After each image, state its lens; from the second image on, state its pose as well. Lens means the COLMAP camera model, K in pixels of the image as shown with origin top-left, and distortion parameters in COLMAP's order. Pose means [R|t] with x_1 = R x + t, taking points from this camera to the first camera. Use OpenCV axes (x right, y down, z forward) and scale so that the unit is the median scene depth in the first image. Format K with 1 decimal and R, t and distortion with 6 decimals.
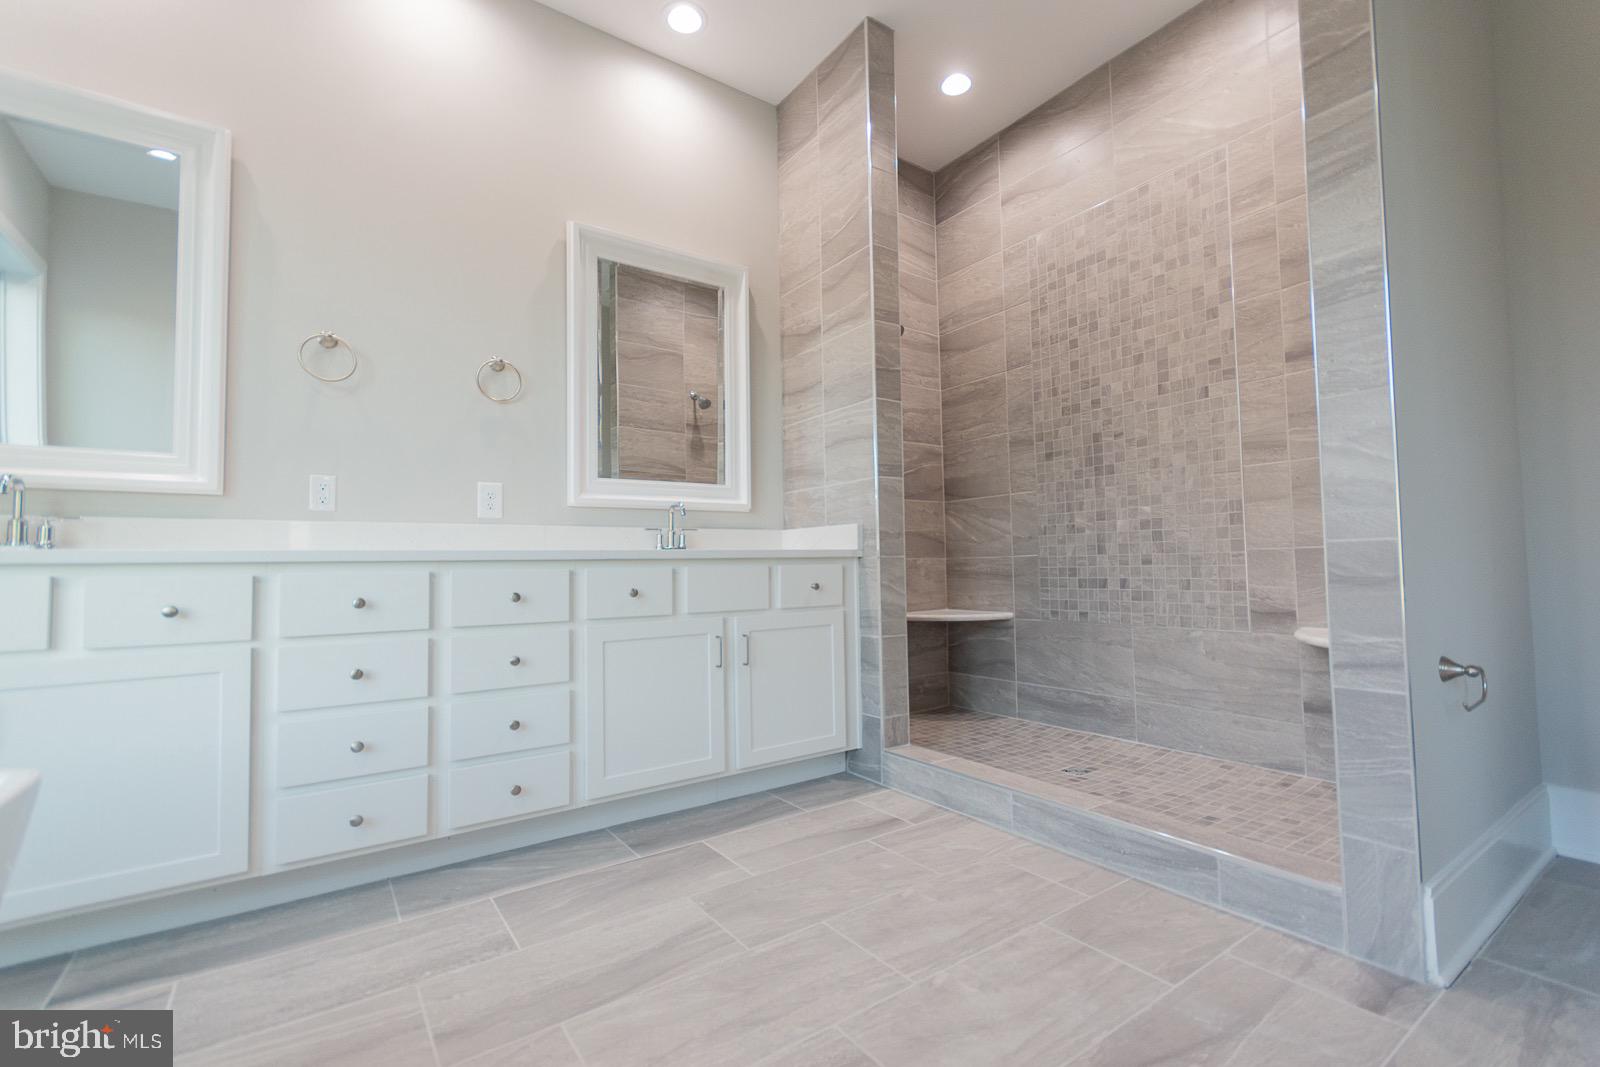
lens RADIAL K [[704.5, 0, 800.0], [0, 704.5, 533.5], [0, 0, 1]] dist [0.006395, 0.000292]
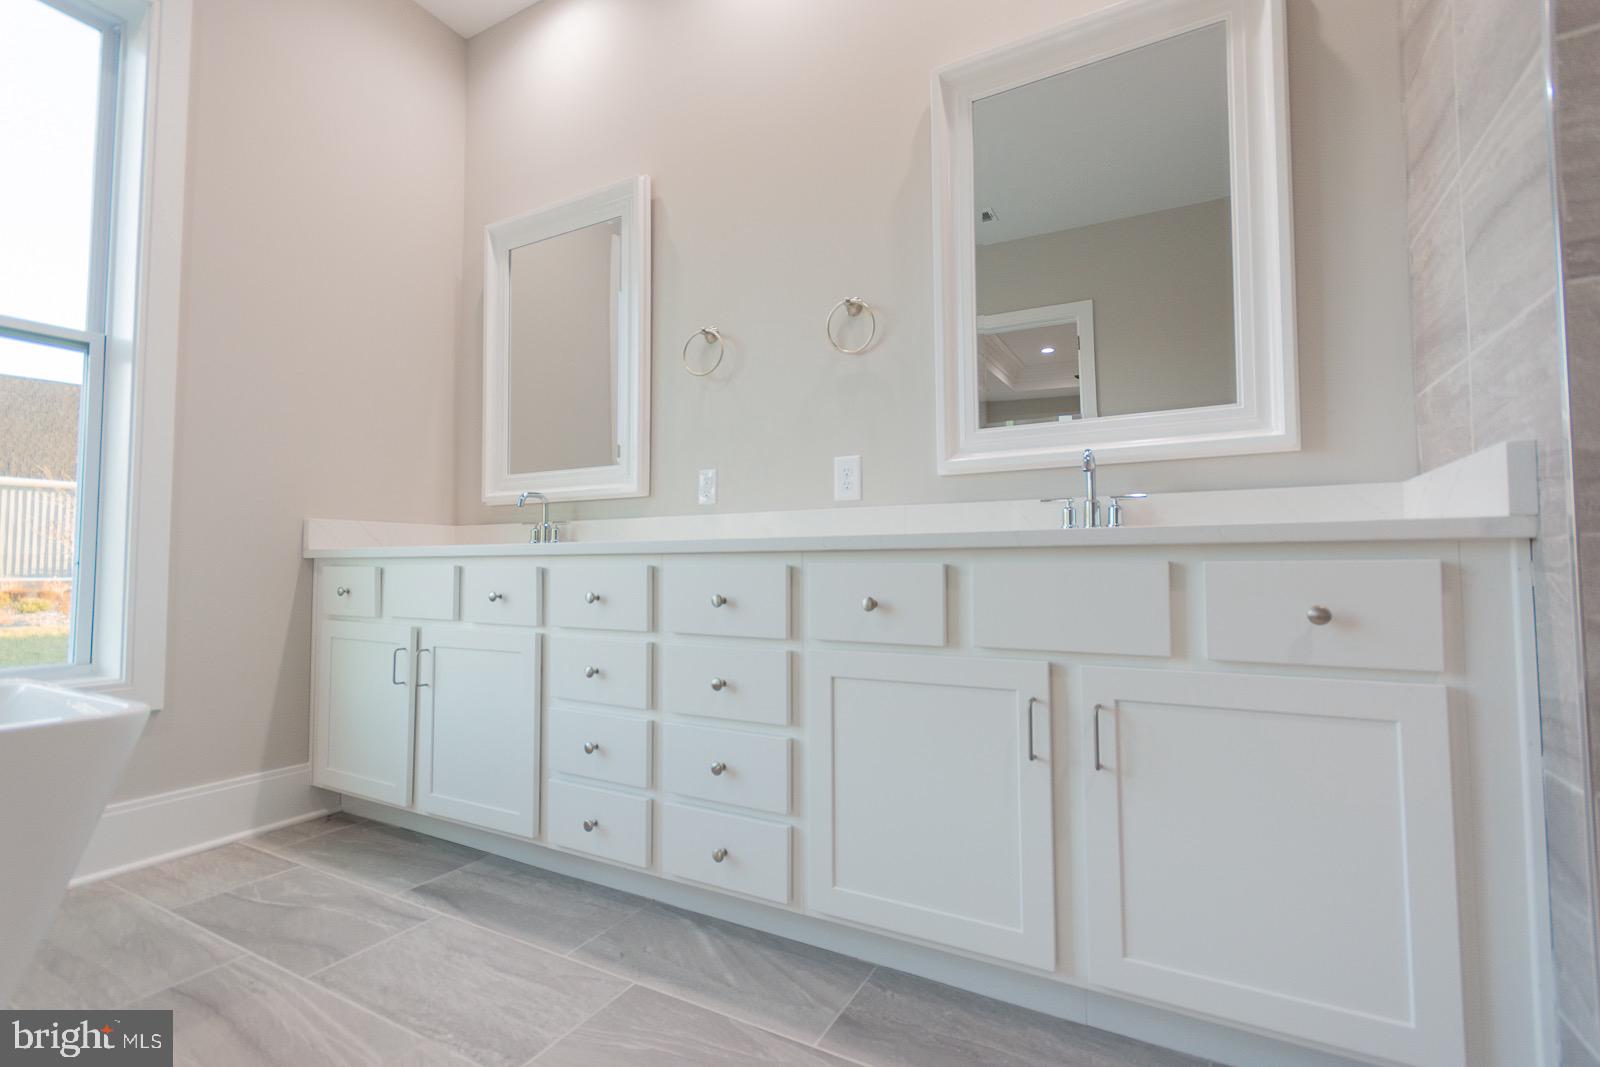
lens RADIAL K [[704.5, 0, 800.0], [0, 704.5, 533.5], [0, 0, 1]] dist [0.006395, 0.000292]
pose [[0.445230, -0.029409, -0.894933, 0.262152], [0.035445, 0.999256, -0.015203, 0.026869], [0.894715, -0.024952, 0.445941, 0.605089]]
